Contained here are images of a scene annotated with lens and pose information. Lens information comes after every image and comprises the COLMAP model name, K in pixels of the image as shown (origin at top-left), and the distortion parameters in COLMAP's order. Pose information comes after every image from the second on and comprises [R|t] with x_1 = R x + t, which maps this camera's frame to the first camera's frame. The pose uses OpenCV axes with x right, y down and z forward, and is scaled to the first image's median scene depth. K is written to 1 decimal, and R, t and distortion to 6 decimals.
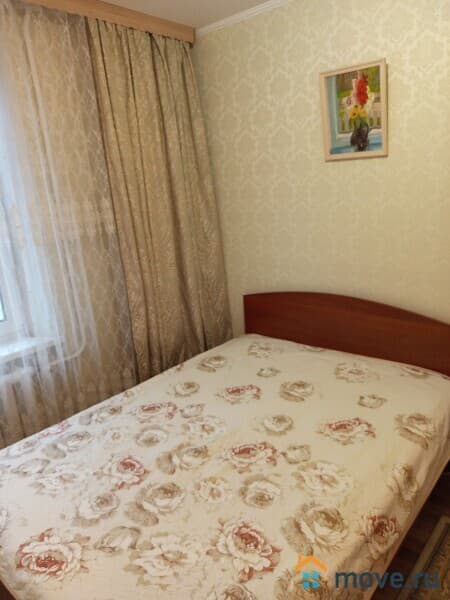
lens RADIAL K [[413.9, 0, 224.5], [0, 413.9, 309.0], [0, 0, 1]] dist [0.004347, -0.070452]
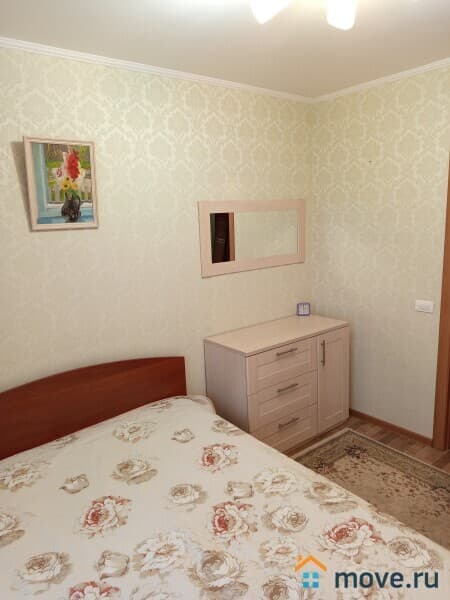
lens RADIAL K [[413.9, 0, 224.5], [0, 413.9, 309.0], [0, 0, 1]] dist [0.004347, -0.070452]
pose [[0.175197, -0.119359, 0.977271, -0.642862], [0.344848, 0.937181, 0.052642, -0.116333], [-0.922164, 0.327787, 0.205352, 0.548628]]
